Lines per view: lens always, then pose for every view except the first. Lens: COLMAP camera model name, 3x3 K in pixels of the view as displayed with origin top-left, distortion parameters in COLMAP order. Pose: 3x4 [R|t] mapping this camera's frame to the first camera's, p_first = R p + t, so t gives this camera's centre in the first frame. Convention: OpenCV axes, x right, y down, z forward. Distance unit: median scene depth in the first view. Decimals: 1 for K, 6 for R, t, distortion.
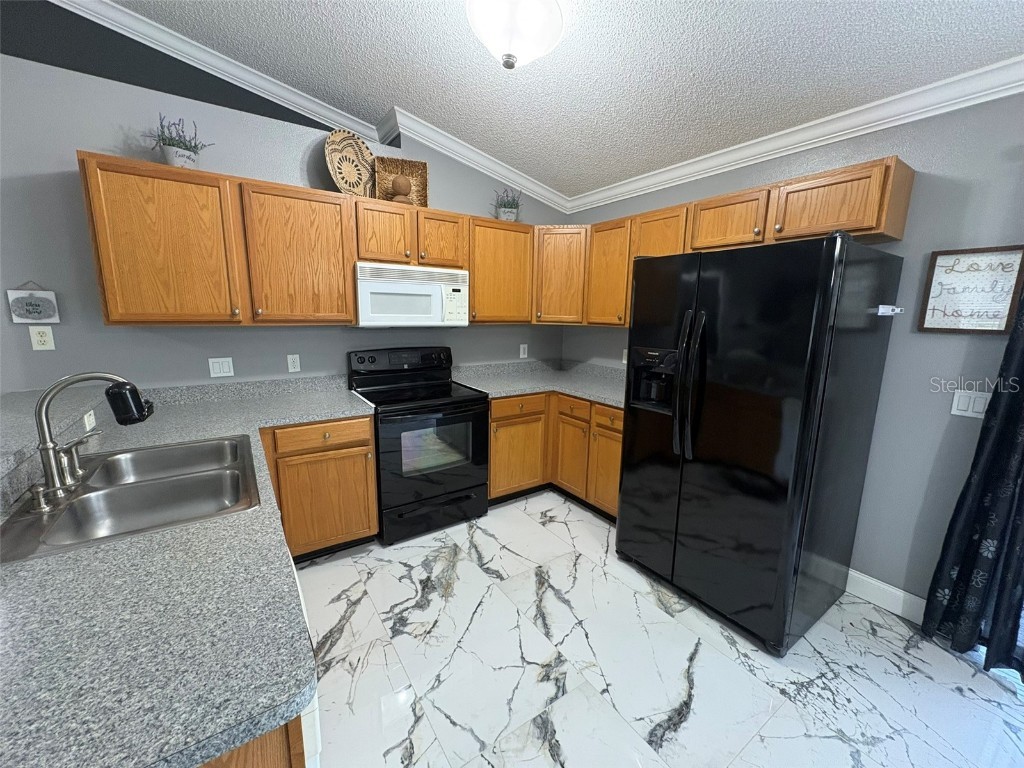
lens RADIAL K [[408.1, 0, 511.1], [0, 408.1, 384.5], [0, 0, 1]] dist [0.000265, 0.000075]
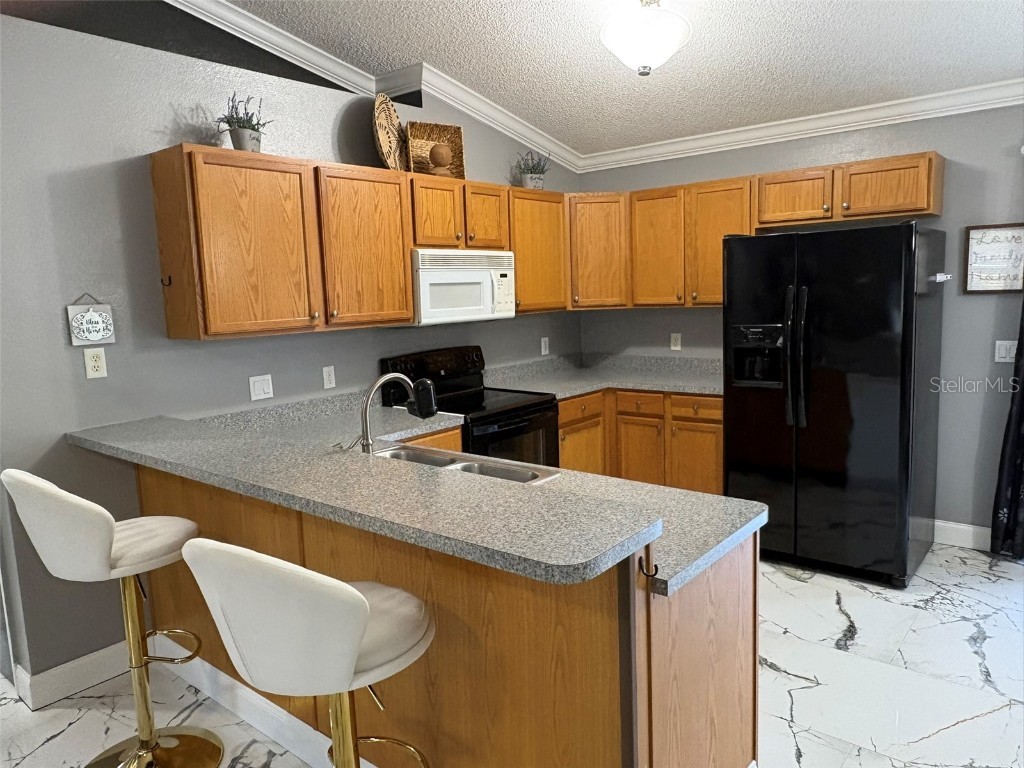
lens RADIAL K [[713.5, 0, 512.7], [0, 713.5, 385.1], [0, 0, 1]] dist [-0.000844, 0.003578]
pose [[0.959510, -0.089520, 0.267070, -0.642737], [0.101865, 0.994260, -0.032707, 0.050885], [-0.262609, 0.058588, 0.963122, -0.484313]]
